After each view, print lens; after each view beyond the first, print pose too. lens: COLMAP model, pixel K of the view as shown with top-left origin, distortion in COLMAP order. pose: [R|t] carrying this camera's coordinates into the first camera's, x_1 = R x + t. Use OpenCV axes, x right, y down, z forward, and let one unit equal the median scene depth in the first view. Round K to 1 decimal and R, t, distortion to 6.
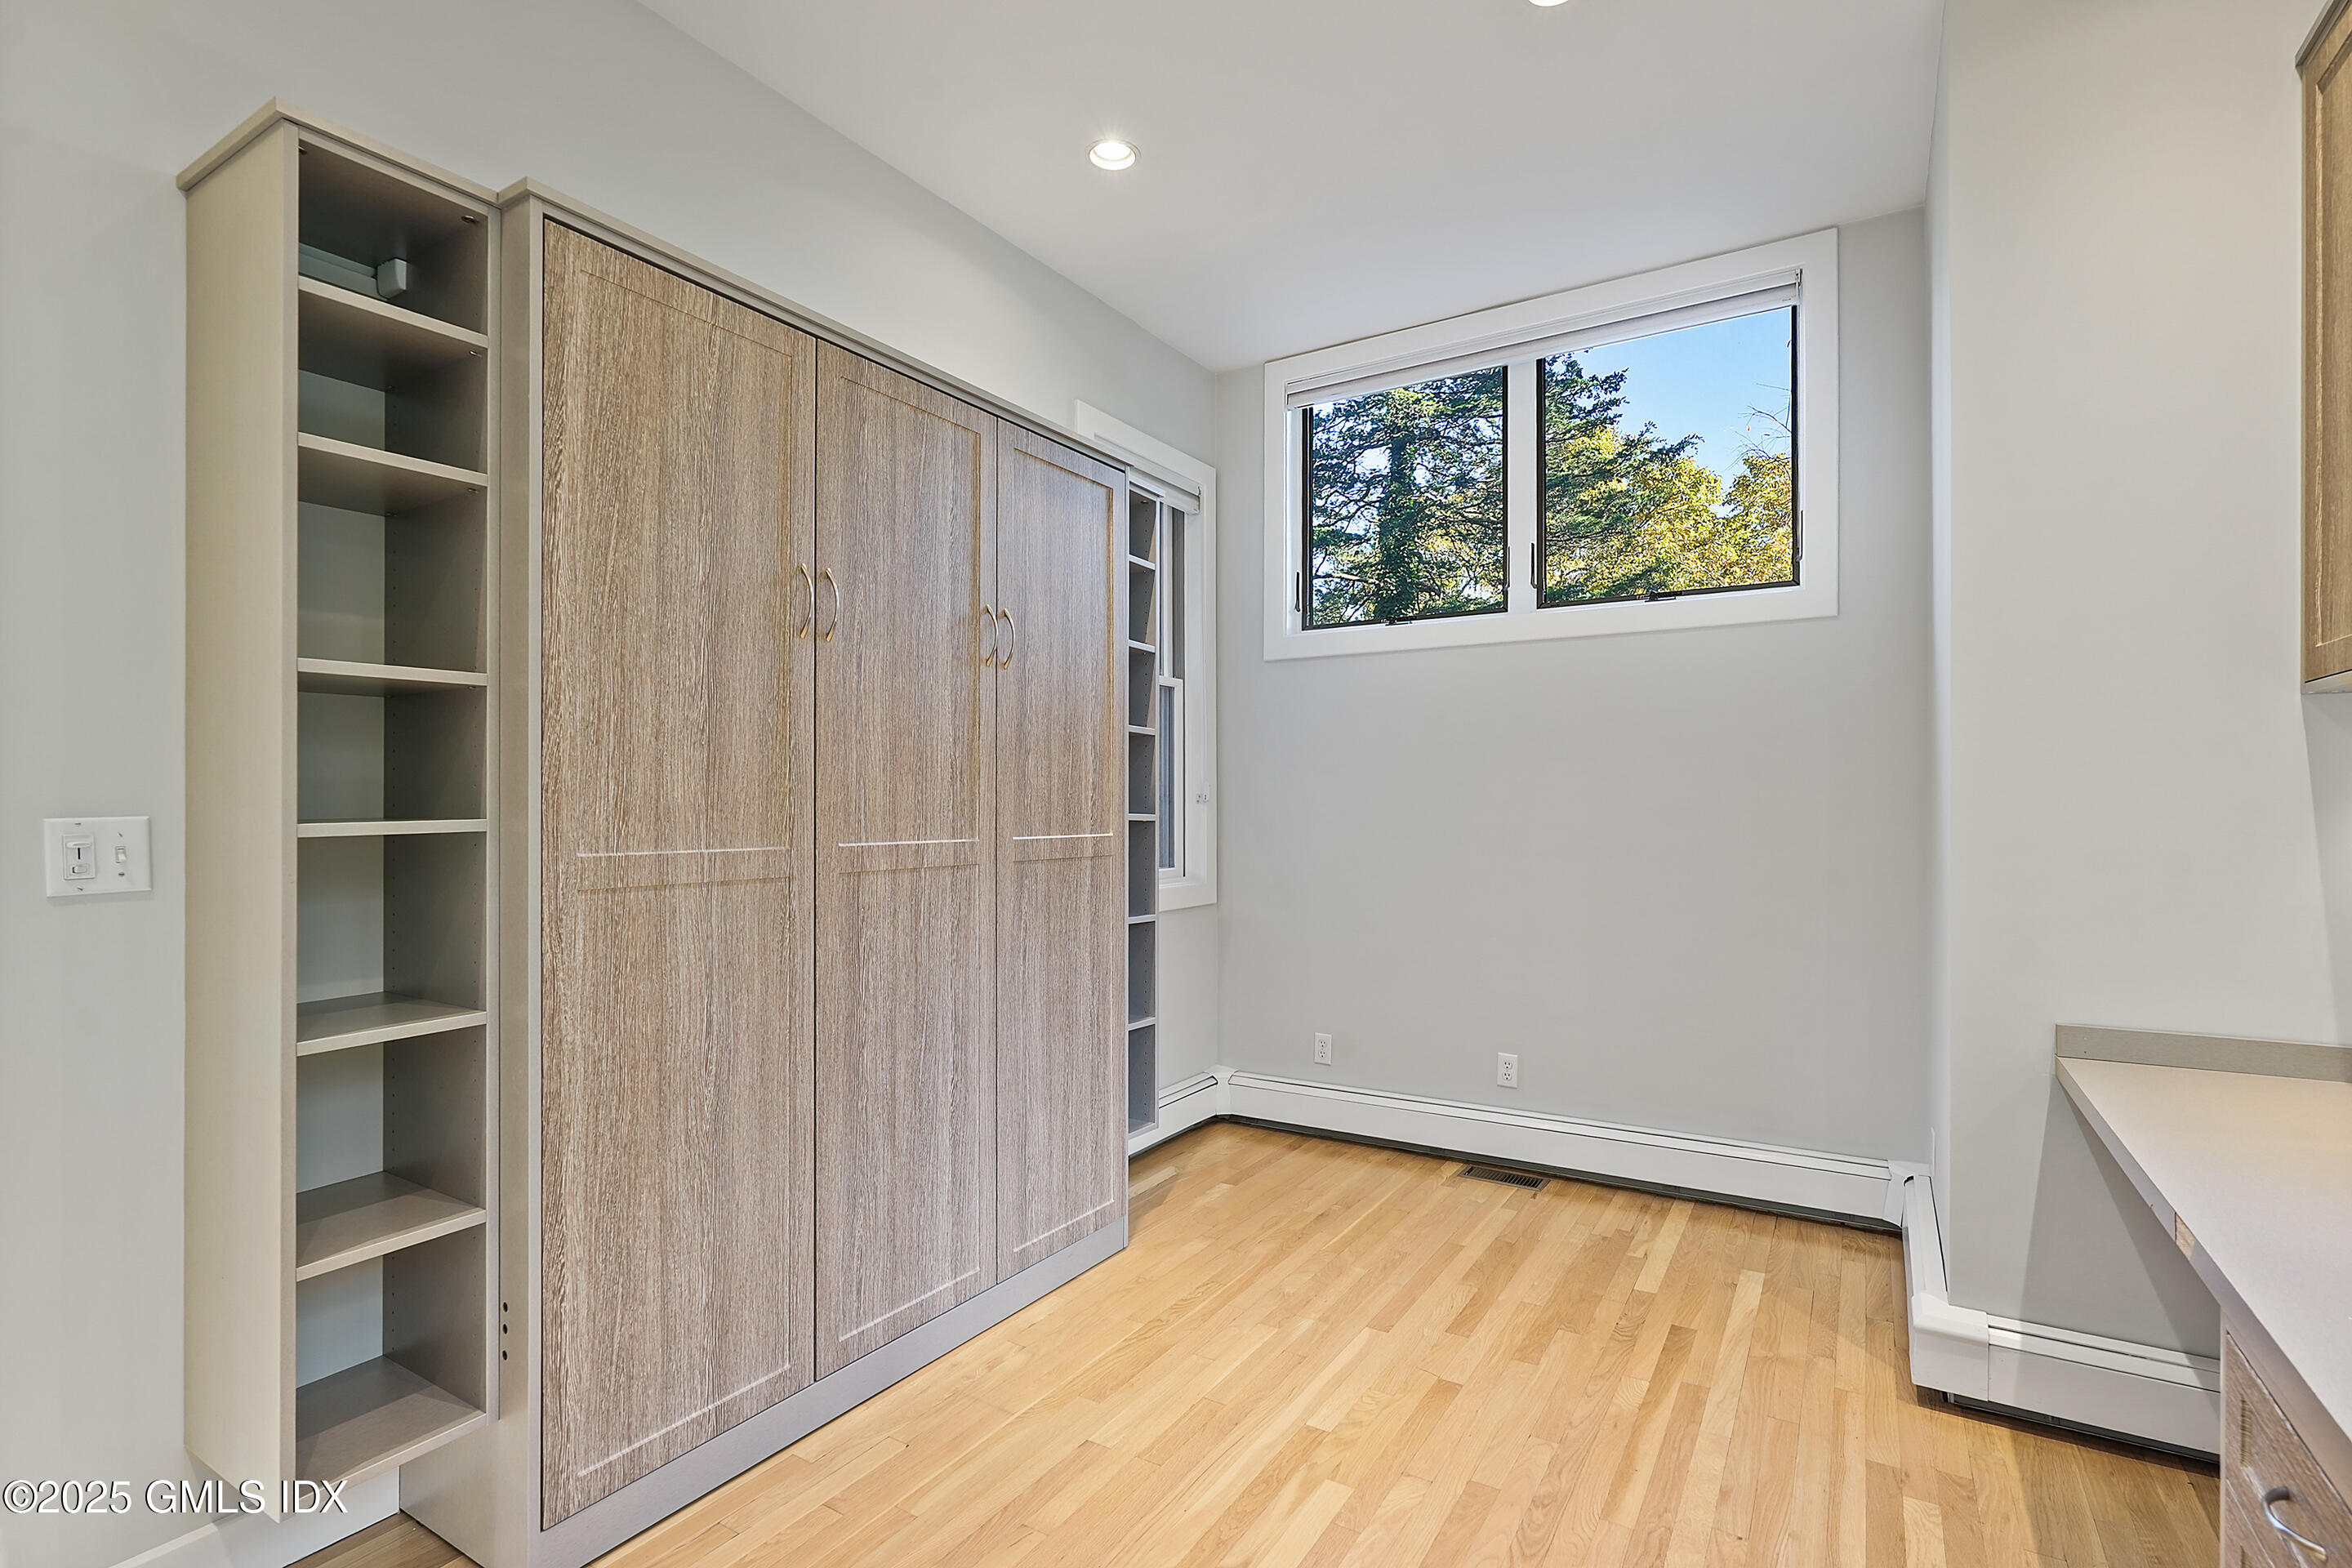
lens RADIAL K [[1071.0, 0, 1170.5], [0, 1071.0, 796.7], [0, 0, 1]] dist [-0.013950, 0.002784]
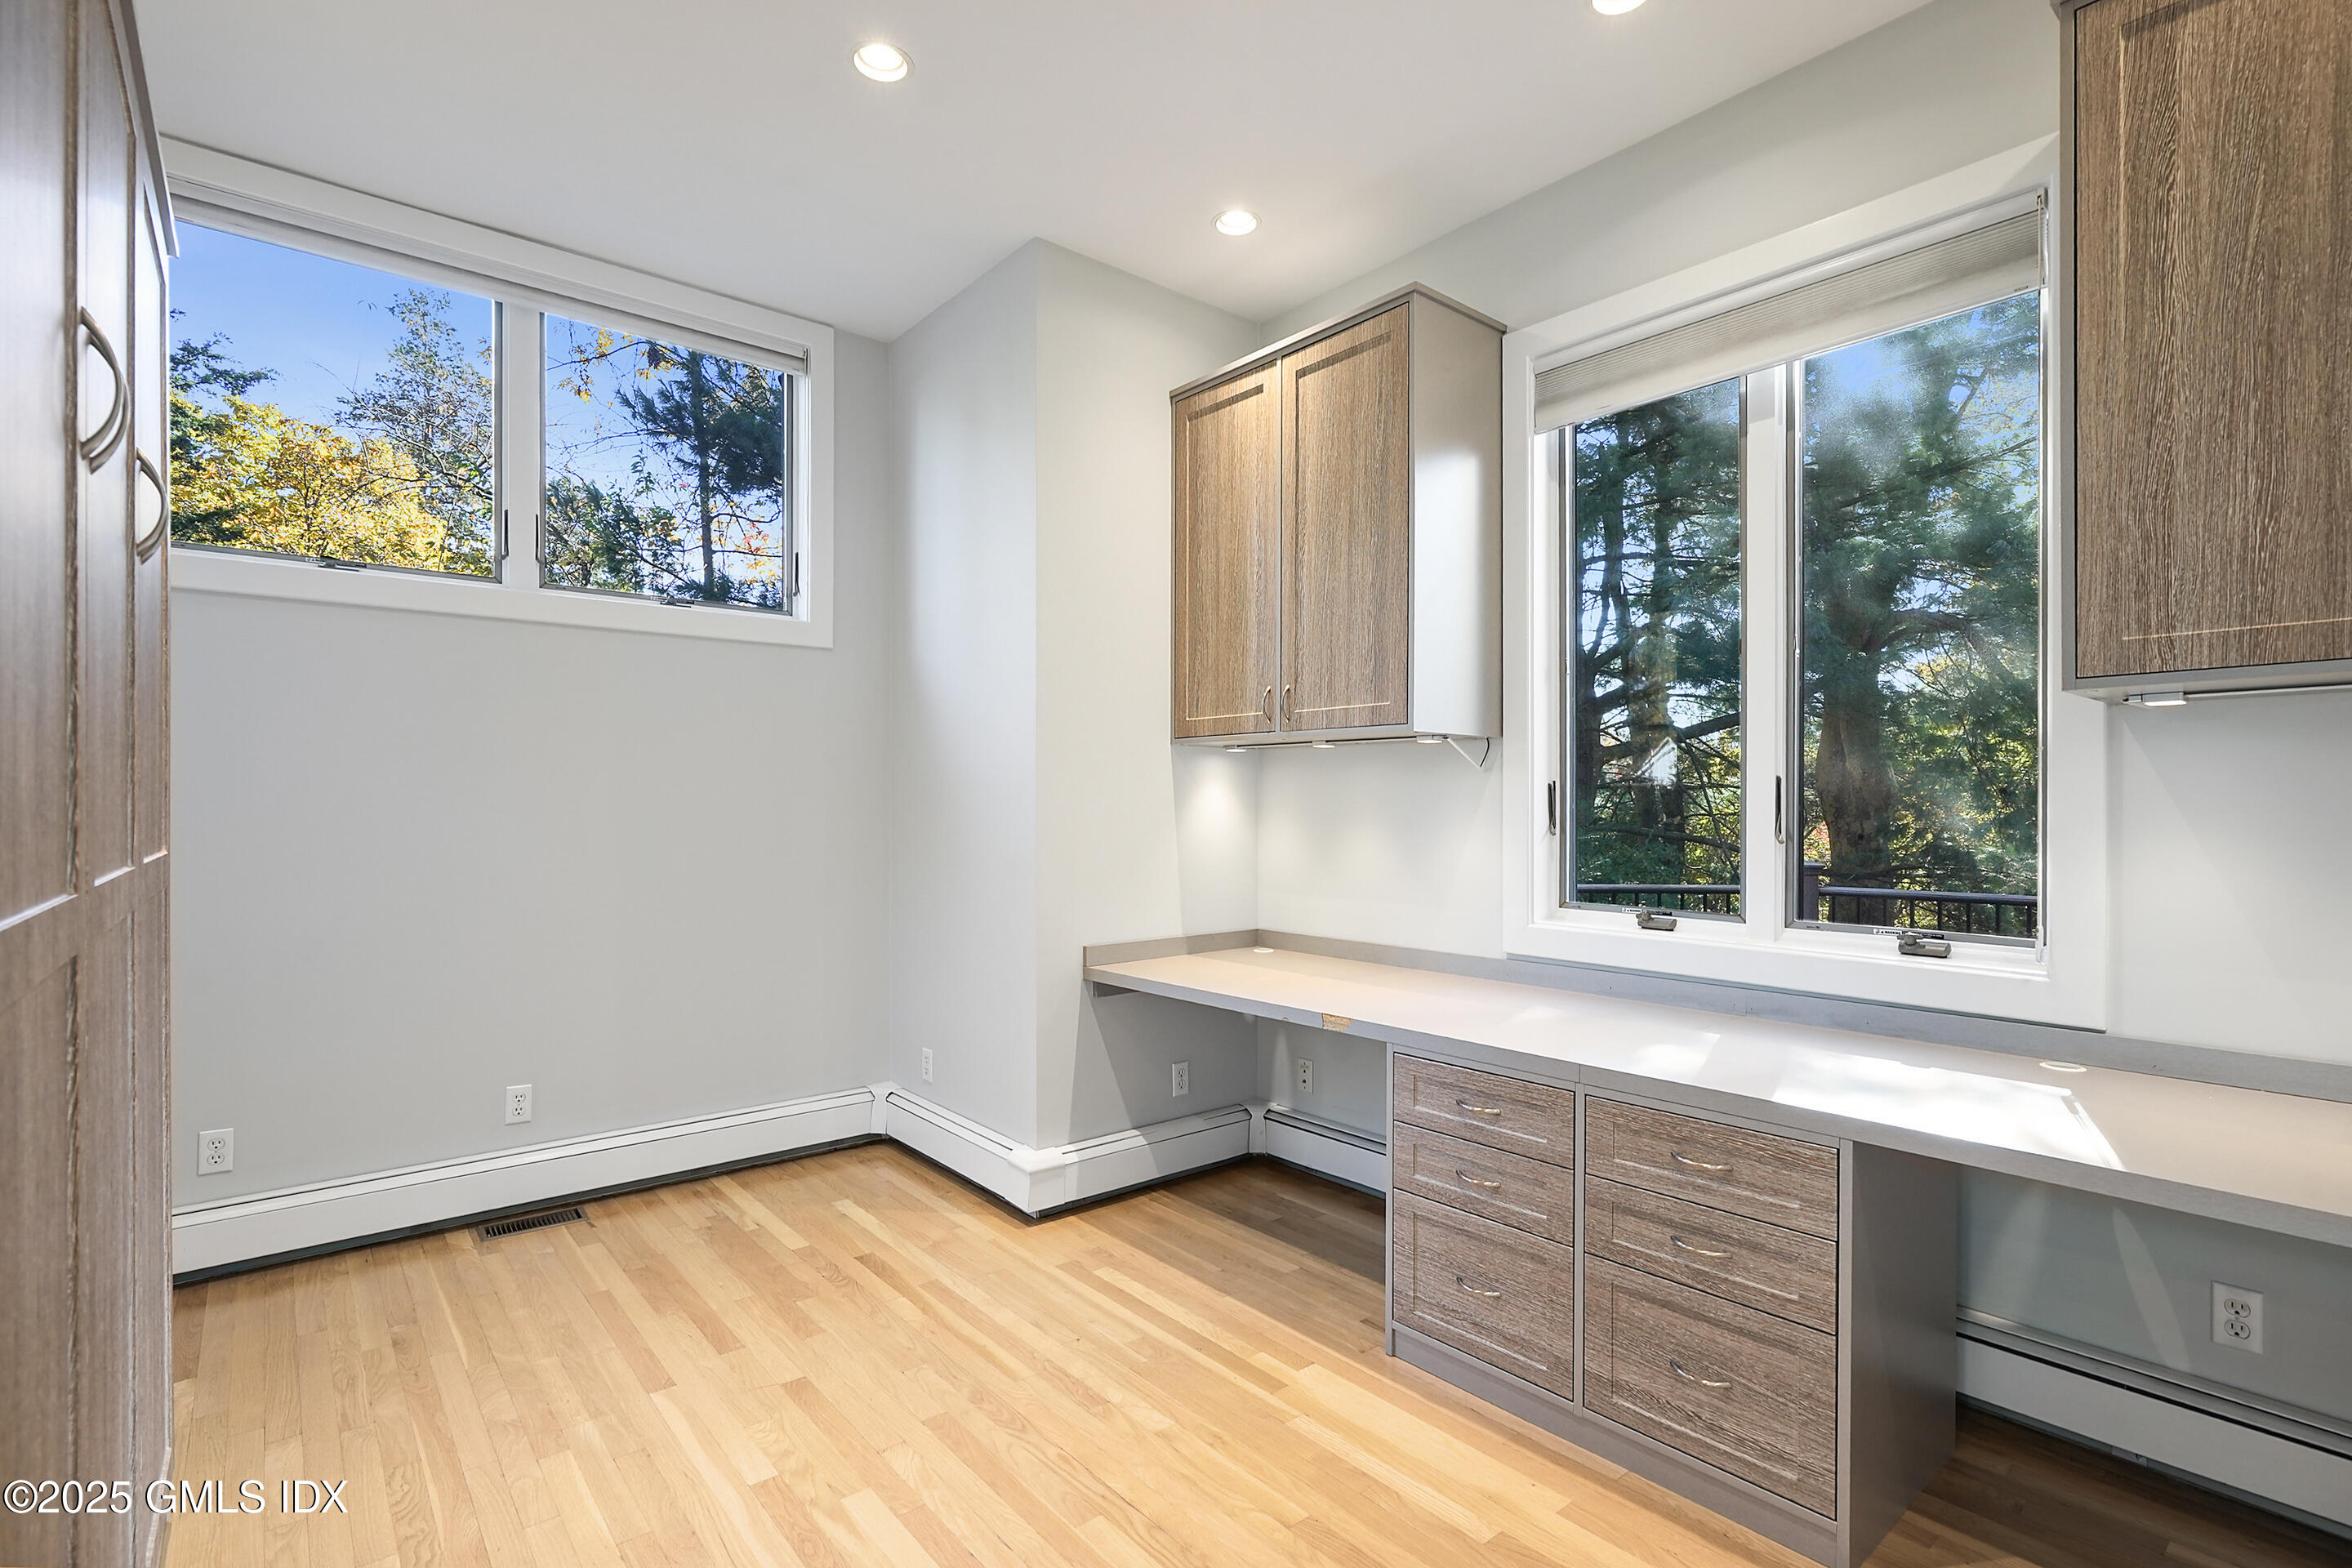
lens RADIAL K [[1071.0, 0, 1169.0], [0, 1071.0, 797.7], [0, 0, 1]] dist [-0.013950, 0.002784]
pose [[0.337165, 0.005022, 0.941432, -0.430679], [-0.008038, 0.999965, -0.002456, -0.001135], [-0.941411, -0.006739, 0.337193, 0.251536]]
